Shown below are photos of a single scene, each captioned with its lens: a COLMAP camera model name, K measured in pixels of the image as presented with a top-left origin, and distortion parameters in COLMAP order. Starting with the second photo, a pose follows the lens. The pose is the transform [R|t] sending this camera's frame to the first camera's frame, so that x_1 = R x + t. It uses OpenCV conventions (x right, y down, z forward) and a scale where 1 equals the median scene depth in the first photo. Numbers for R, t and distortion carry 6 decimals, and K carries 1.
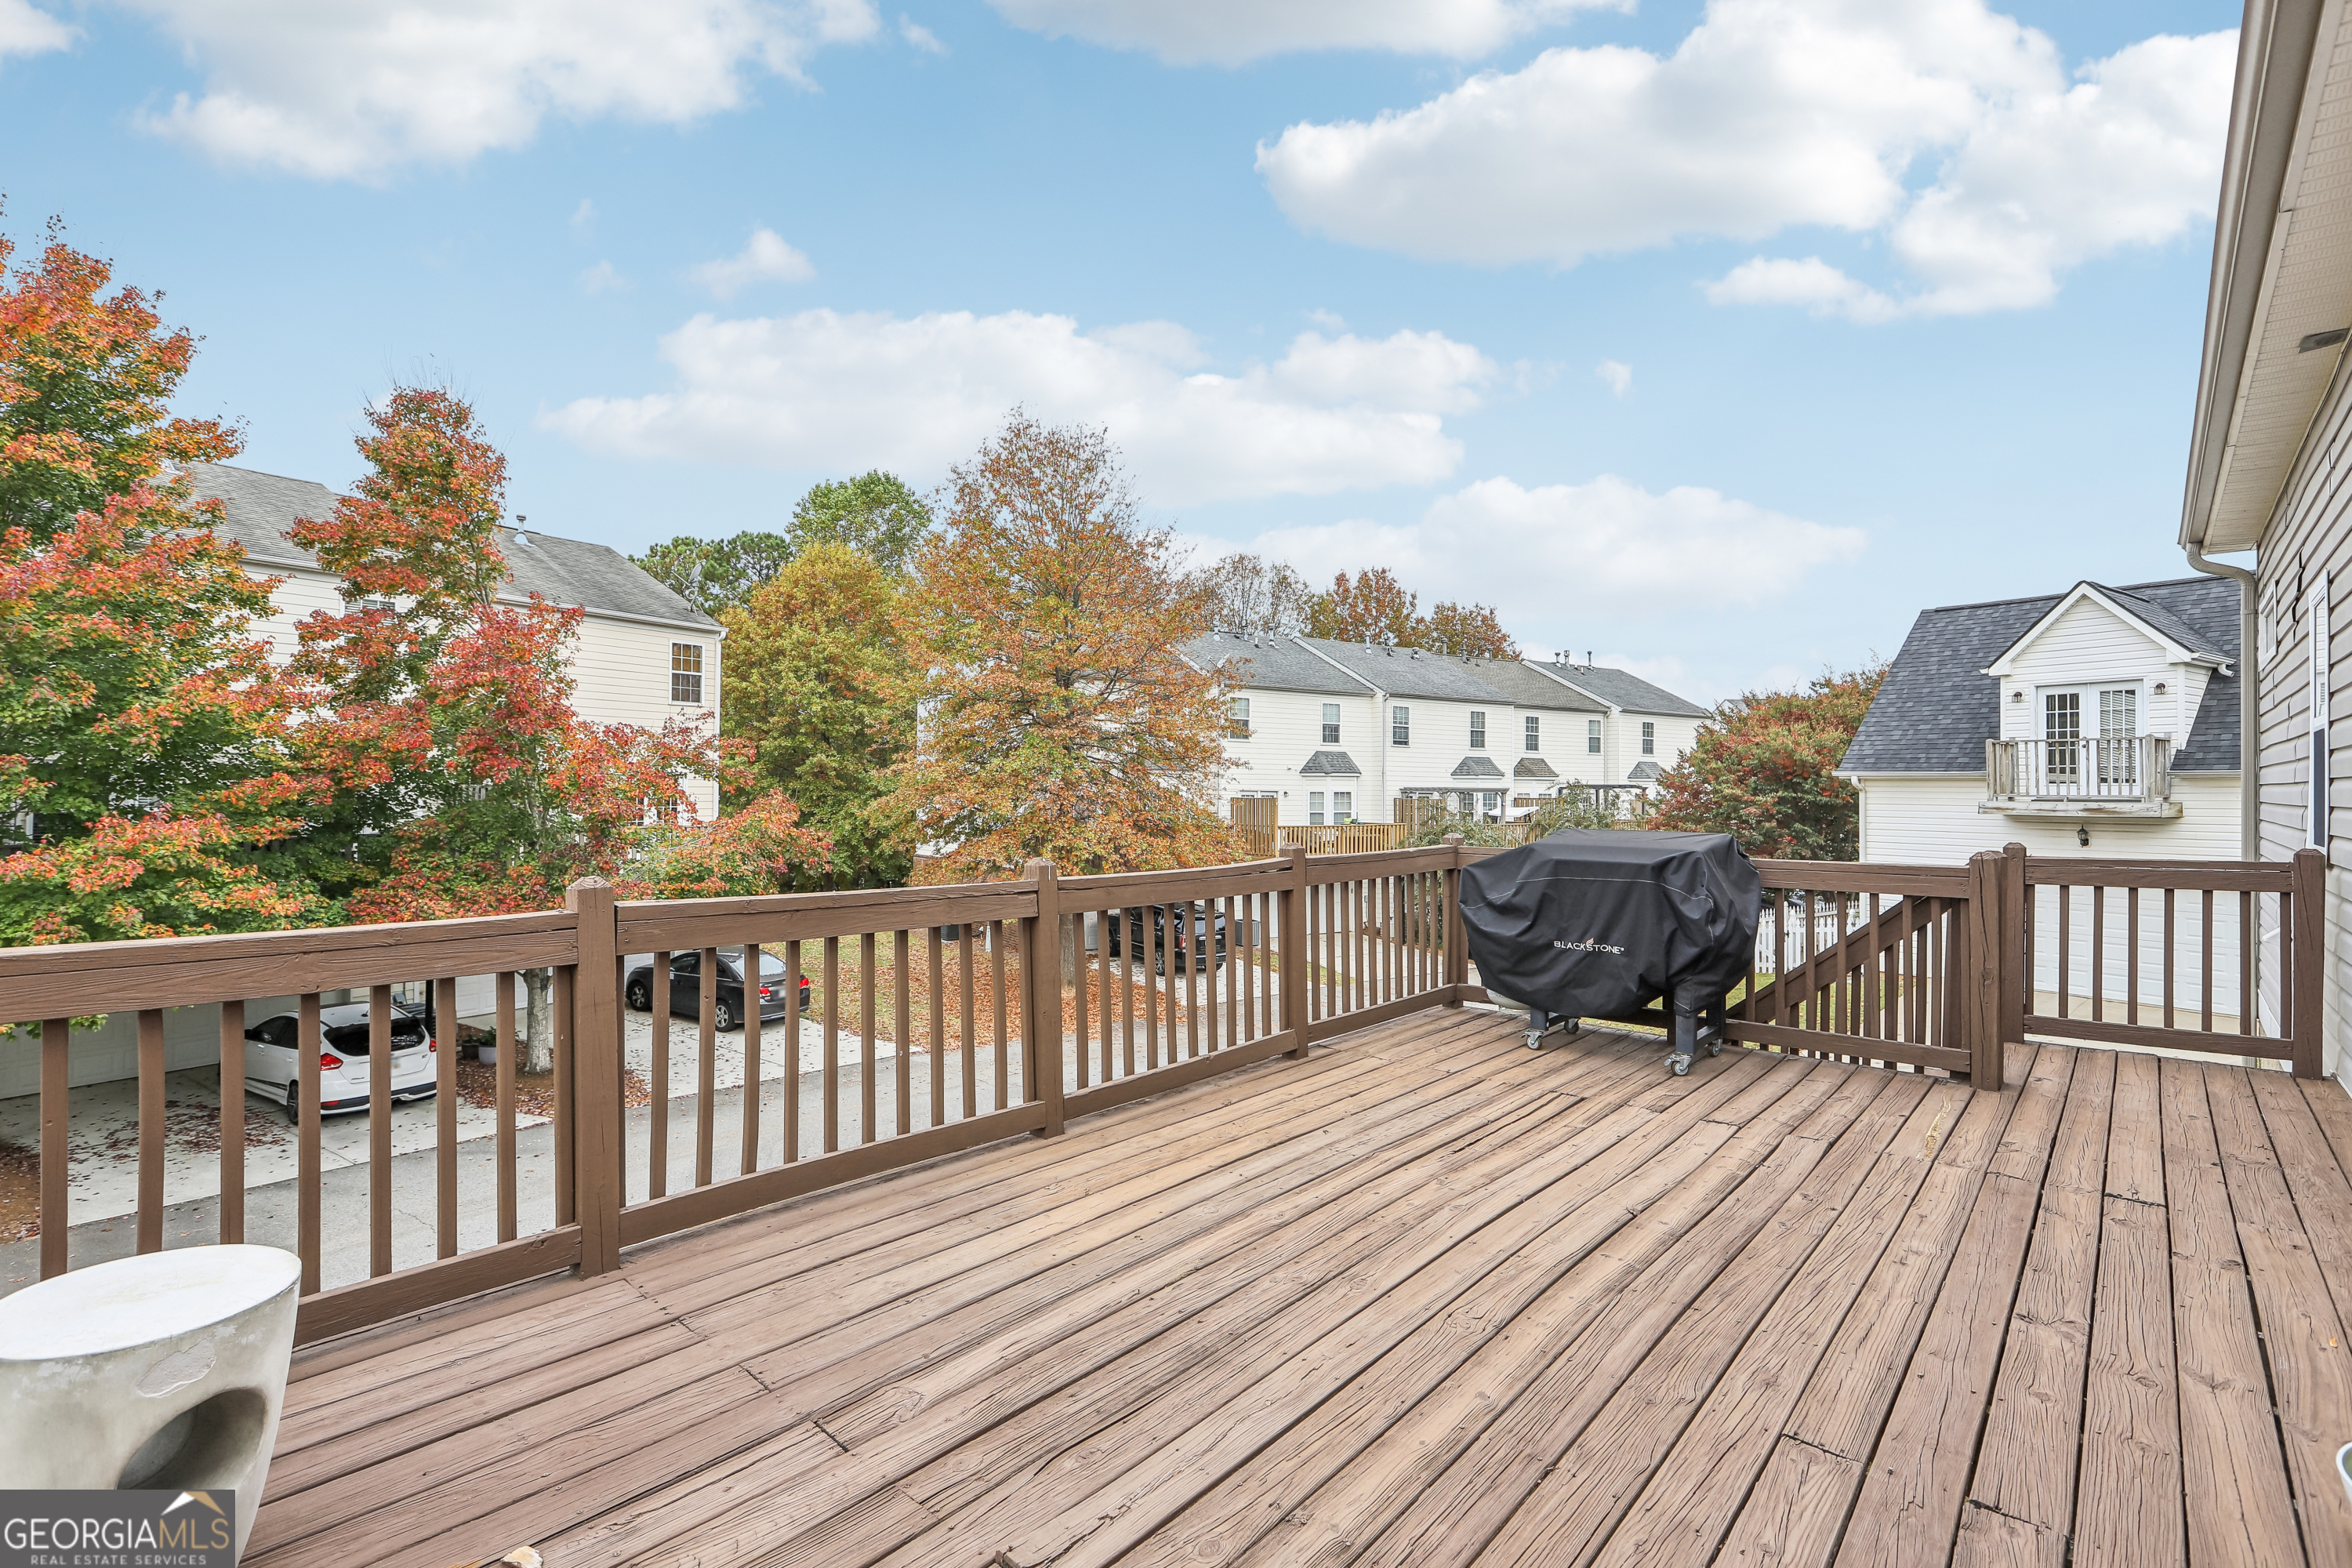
lens RADIAL K [[1083.3, 0, 1181.5], [0, 1083.3, 789.3], [0, 0, 1]] dist [-0.005999, -0.000331]
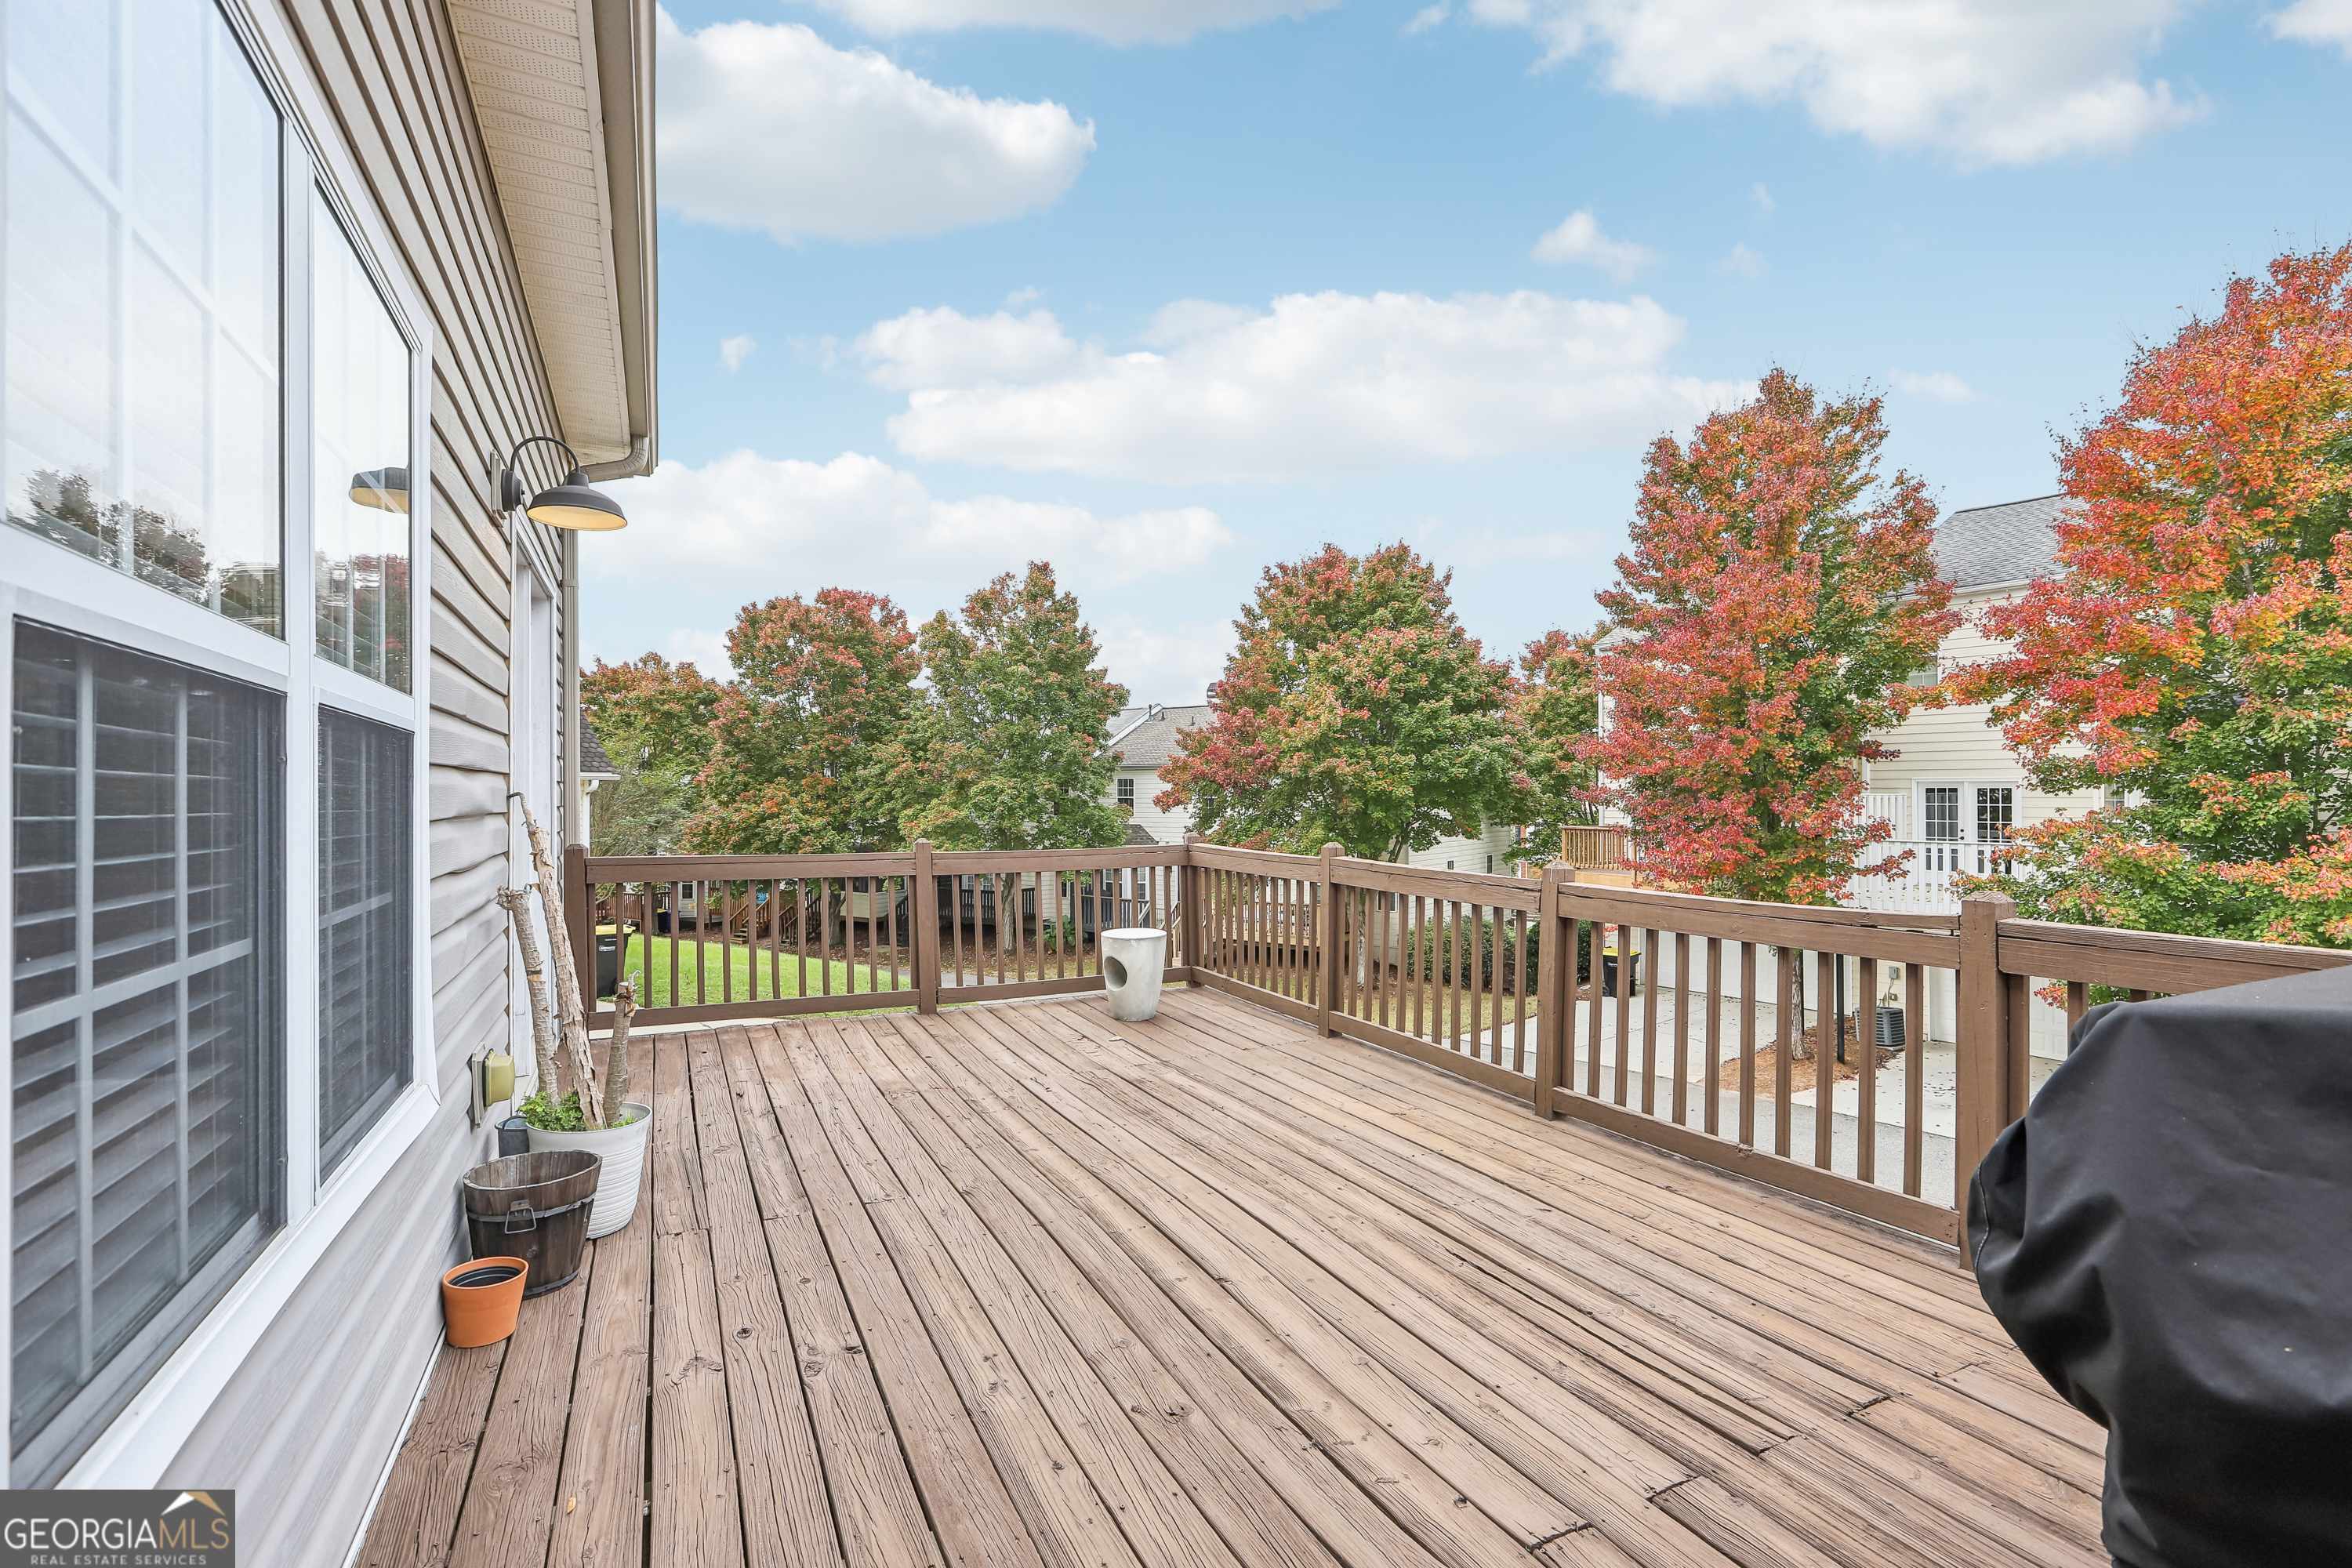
lens RADIAL K [[1083.3, 0, 1180.1], [0, 1083.3, 799.3], [0, 0, 1]] dist [-0.005999, -0.000331]
pose [[-0.384281, -0.002088, -0.923214, 1.211818], [0.000114, 0.999997, -0.002310, 0.003368], [0.923216, -0.000993, -0.384279, 1.273696]]
